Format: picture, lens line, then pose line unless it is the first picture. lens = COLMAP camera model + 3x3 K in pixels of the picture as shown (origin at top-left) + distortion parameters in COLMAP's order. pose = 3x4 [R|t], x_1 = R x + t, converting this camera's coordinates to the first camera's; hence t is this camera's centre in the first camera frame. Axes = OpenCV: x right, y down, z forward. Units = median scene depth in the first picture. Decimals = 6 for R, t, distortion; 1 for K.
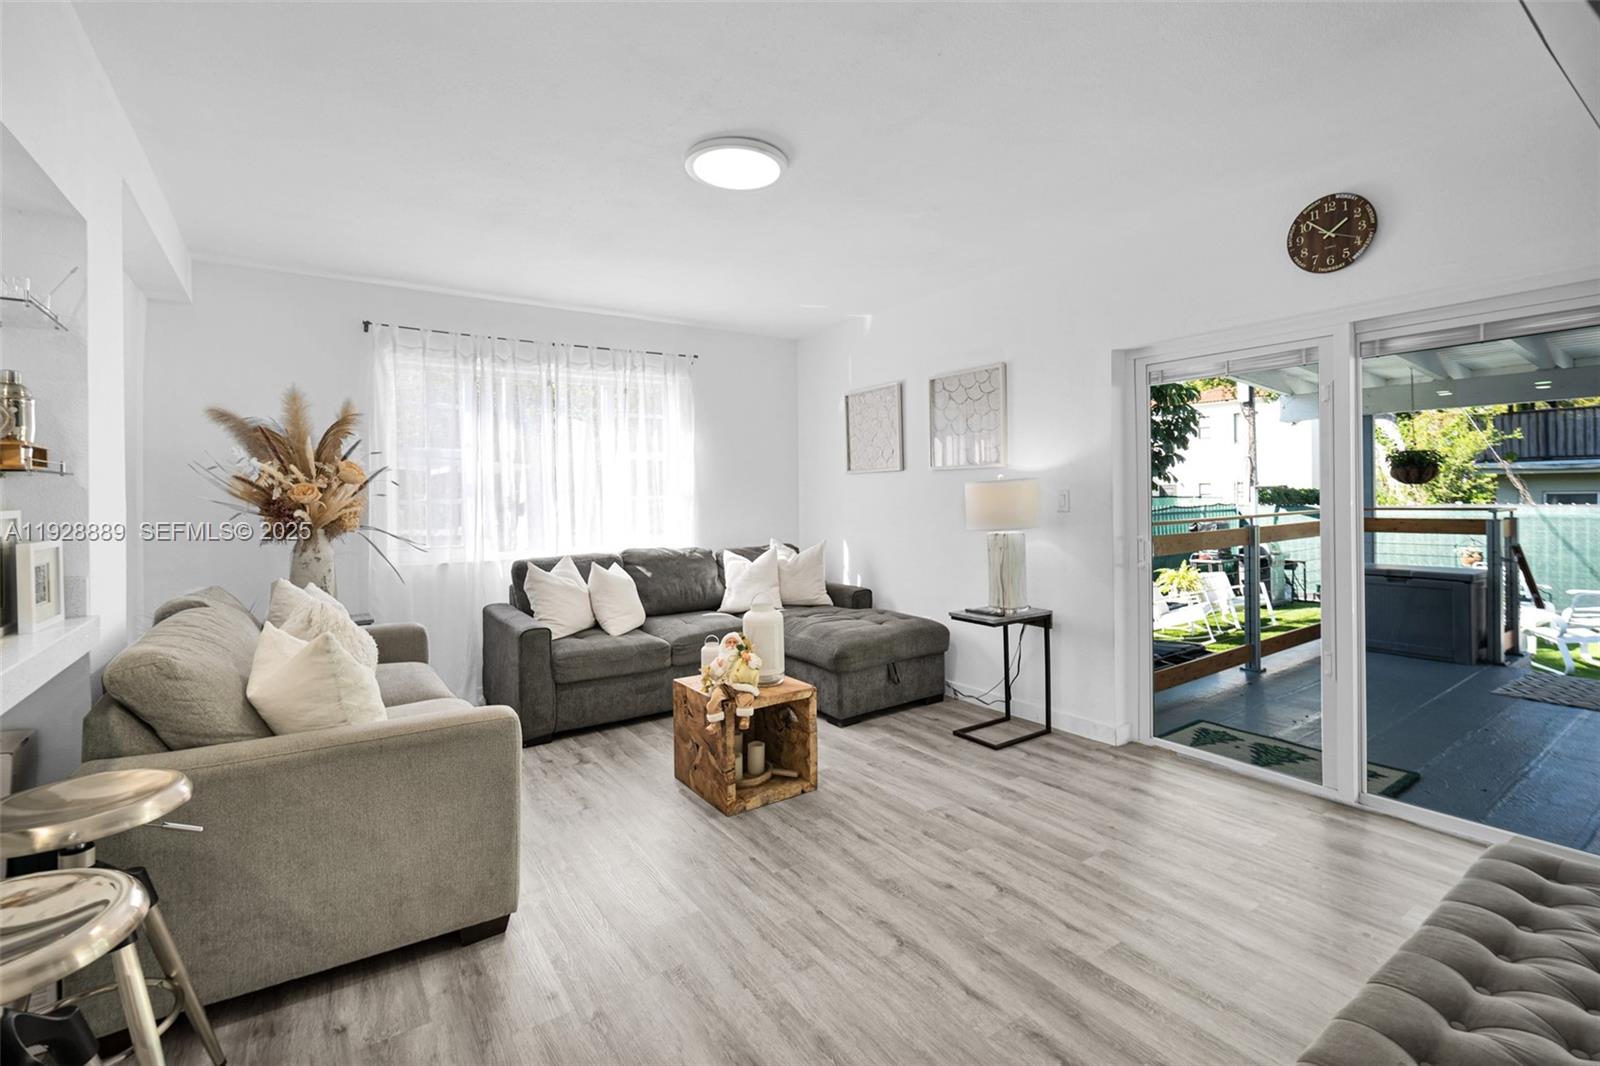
lens RADIAL K [[710.3, 0, 802.9], [0, 710.3, 492.7], [0, 0, 1]] dist [-0.002887, -0.000451]
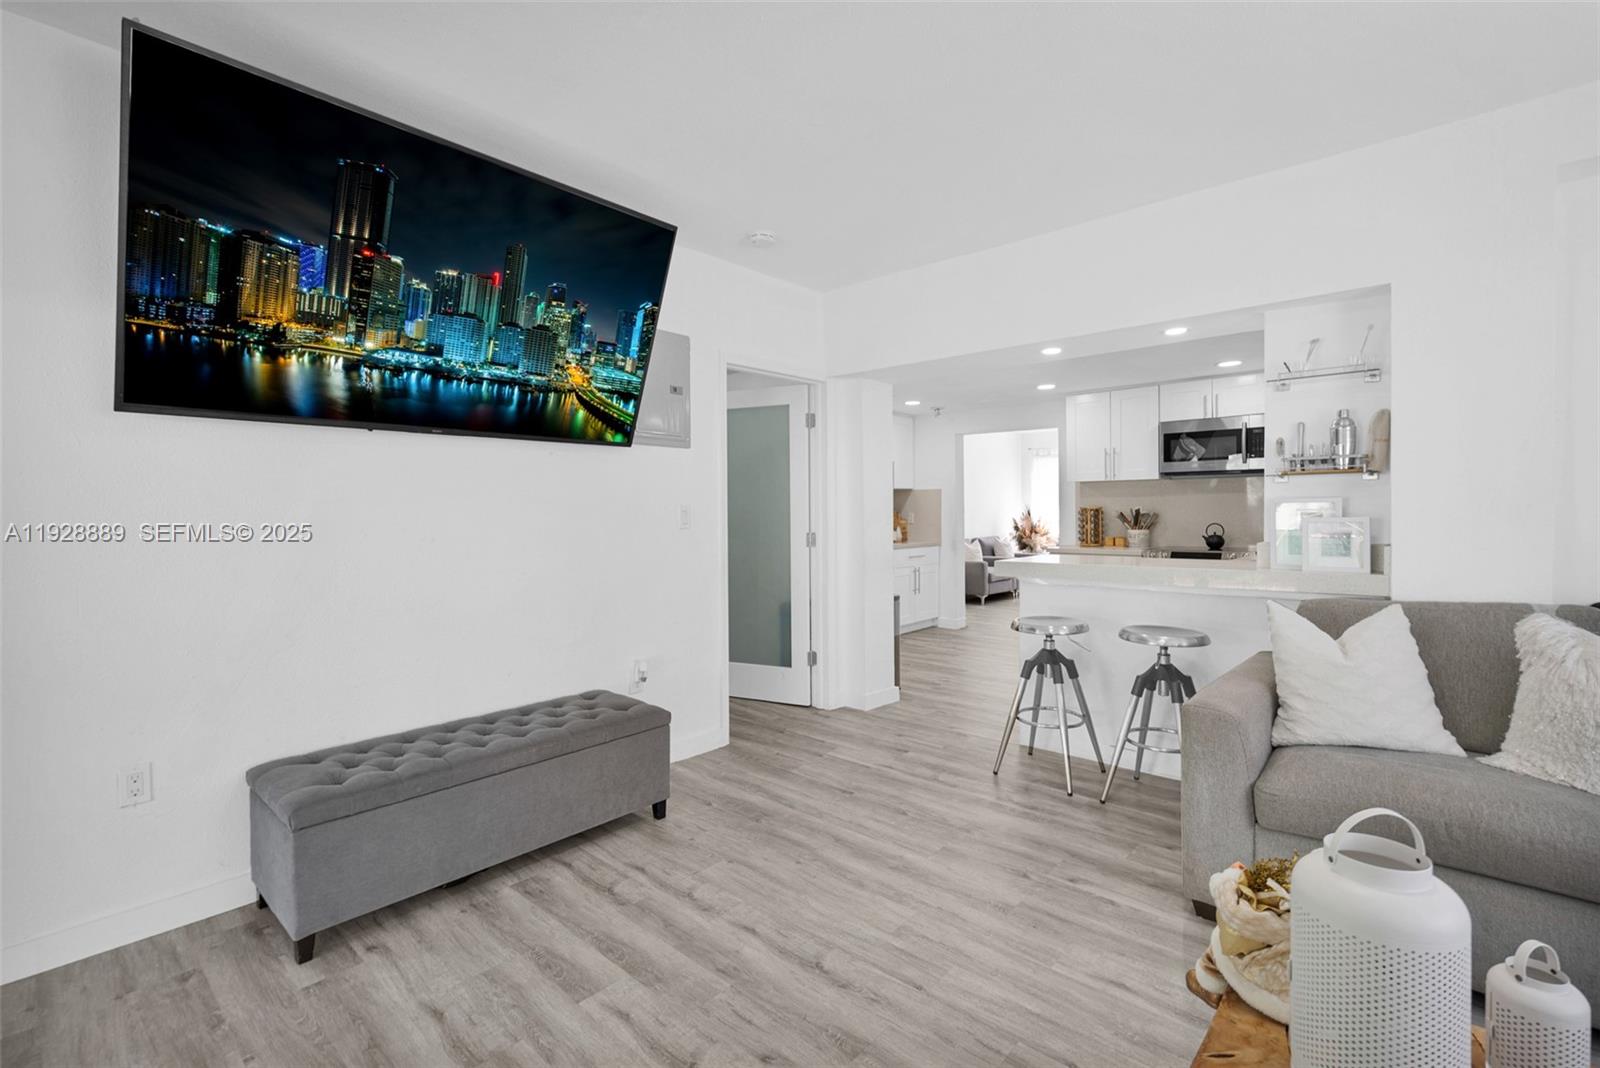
lens RADIAL K [[705.3, 0, 804.6], [0, 705.3, 518.1], [0, 0, 1]] dist [-0.000745, -0.000357]
pose [[-0.972542, 0.021879, -0.231696, 0.207425], [0.021836, 0.999758, 0.002751, 0.019153], [0.231700, -0.002384, -0.972784, 1.097728]]
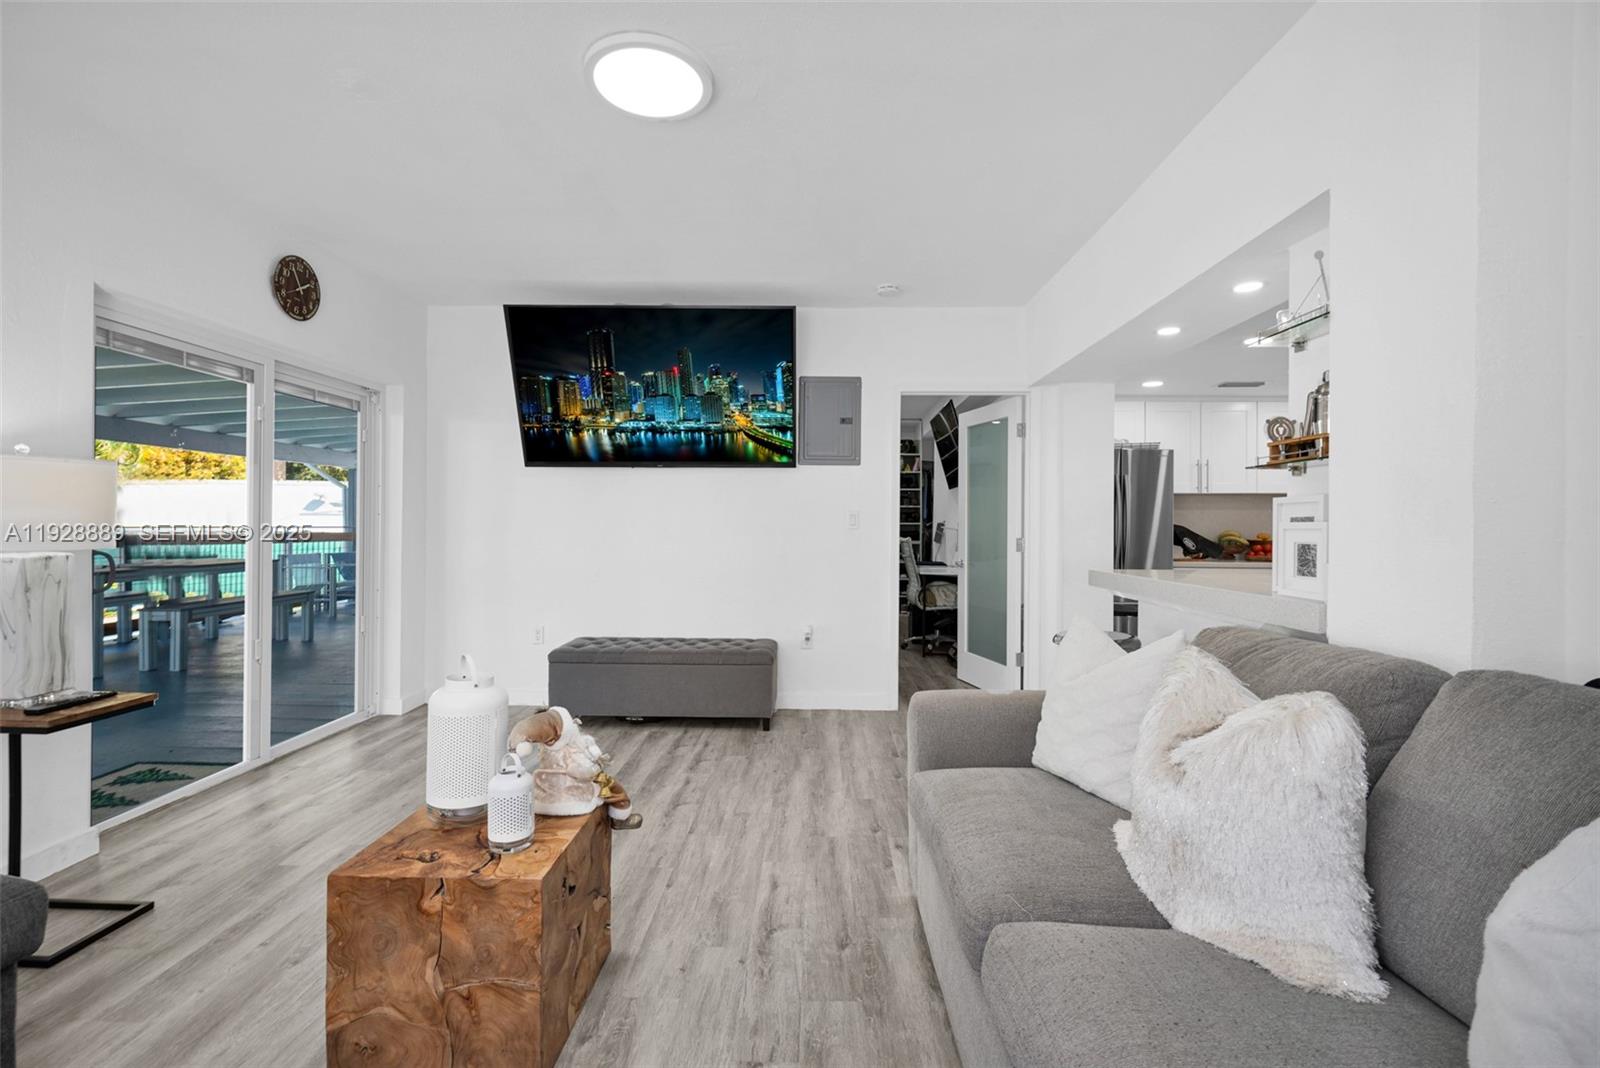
lens RADIAL K [[715.1, 0, 801.1], [0, 715.1, 511.6], [0, 0, 1]] dist [-0.000012, -0.000081]
pose [[-0.806917, 0.014519, 0.590486, -0.539644], [-0.000562, 0.999679, -0.025348, 0.039704], [-0.590664, -0.020785, -0.806650, 1.172829]]
